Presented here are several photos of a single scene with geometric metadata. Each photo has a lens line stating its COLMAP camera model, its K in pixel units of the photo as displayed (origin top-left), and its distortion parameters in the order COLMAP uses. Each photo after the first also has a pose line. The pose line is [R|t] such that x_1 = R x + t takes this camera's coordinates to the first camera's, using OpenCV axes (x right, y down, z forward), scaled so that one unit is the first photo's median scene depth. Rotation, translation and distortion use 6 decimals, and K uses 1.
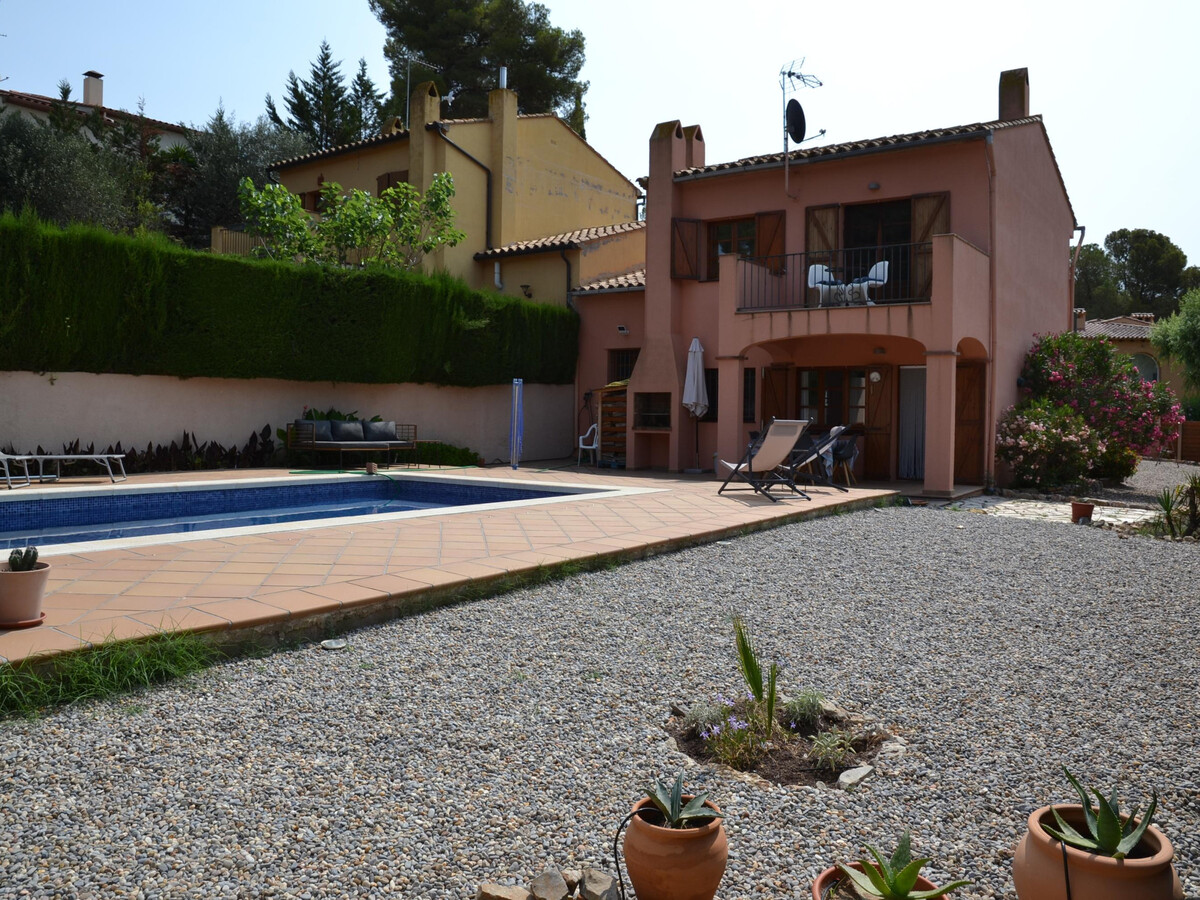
lens RADIAL K [[963.5, 0, 600.0], [0, 963.5, 450.0], [0, 0, 1]] dist [-0.122220, 0.094945]
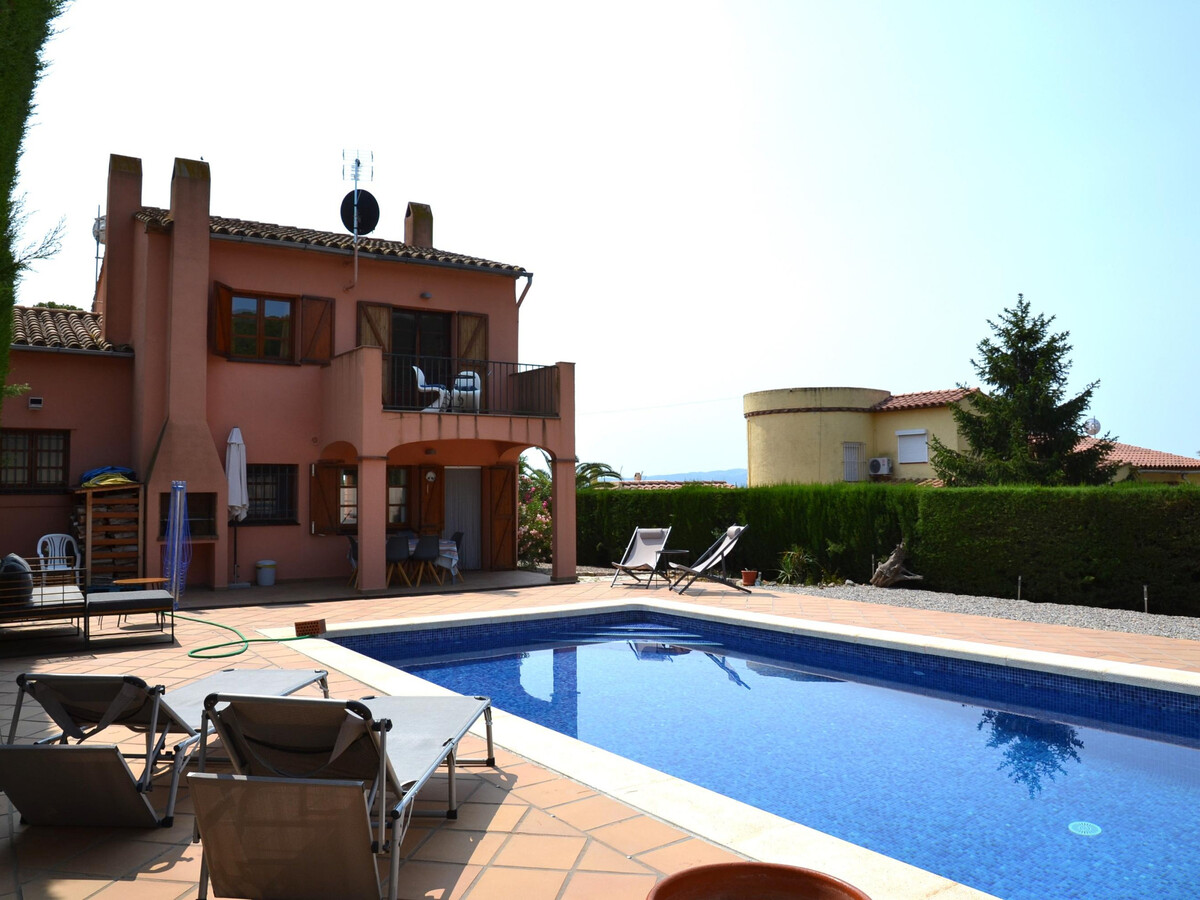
lens RADIAL K [[963.5, 0, 600.0], [0, 963.5, 450.0], [0, 0, 1]] dist [-0.122220, 0.094945]
pose [[0.334406, 0.022545, 0.942160, -0.578236], [0.043437, 0.998283, -0.039306, -0.050336], [-0.941428, 0.054069, 0.332852, 0.422390]]
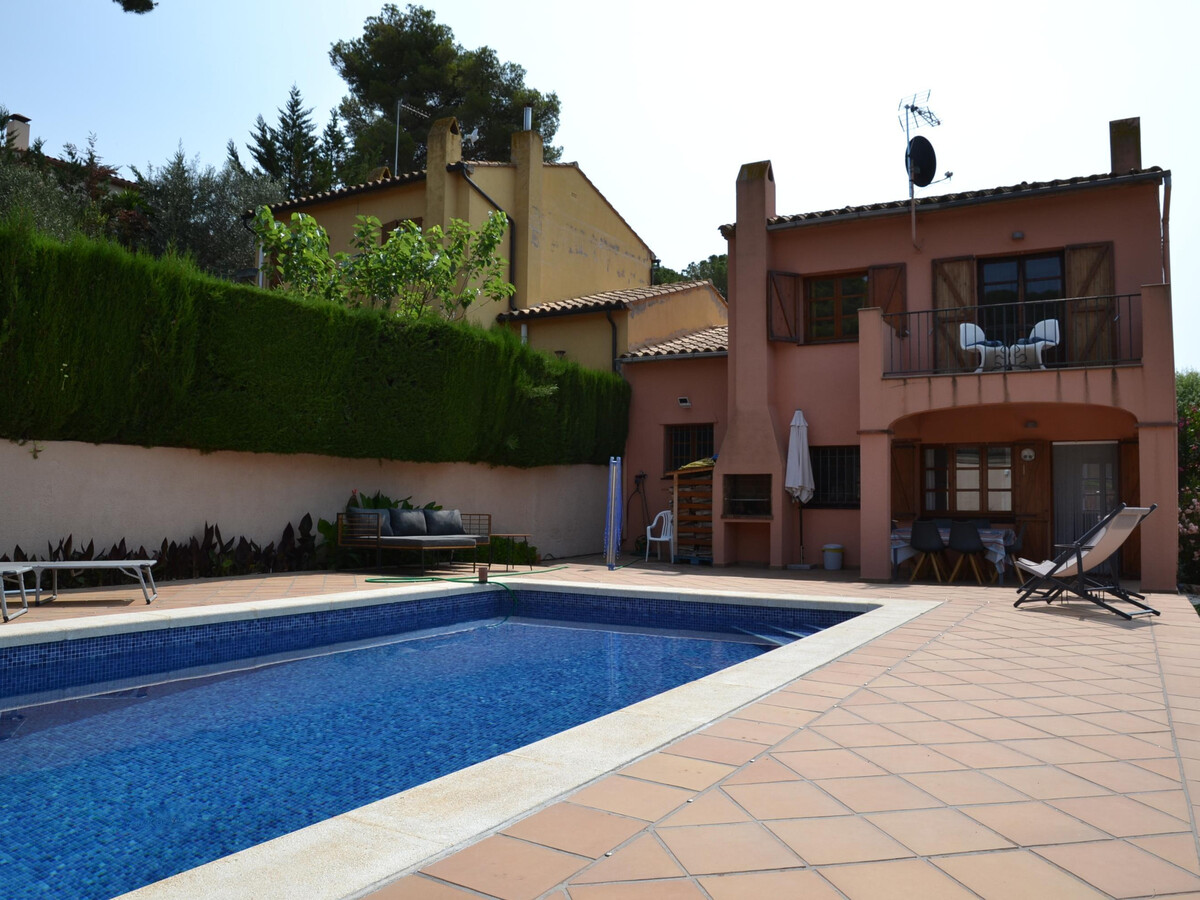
lens RADIAL K [[963.5, 0, 600.0], [0, 963.5, 450.0], [0, 0, 1]] dist [-0.122220, 0.094945]
pose [[0.994930, 0.002708, 0.100531, -0.160823], [0.006049, 0.996215, -0.086709, -0.008617], [-0.100385, 0.086877, 0.991148, 0.178047]]
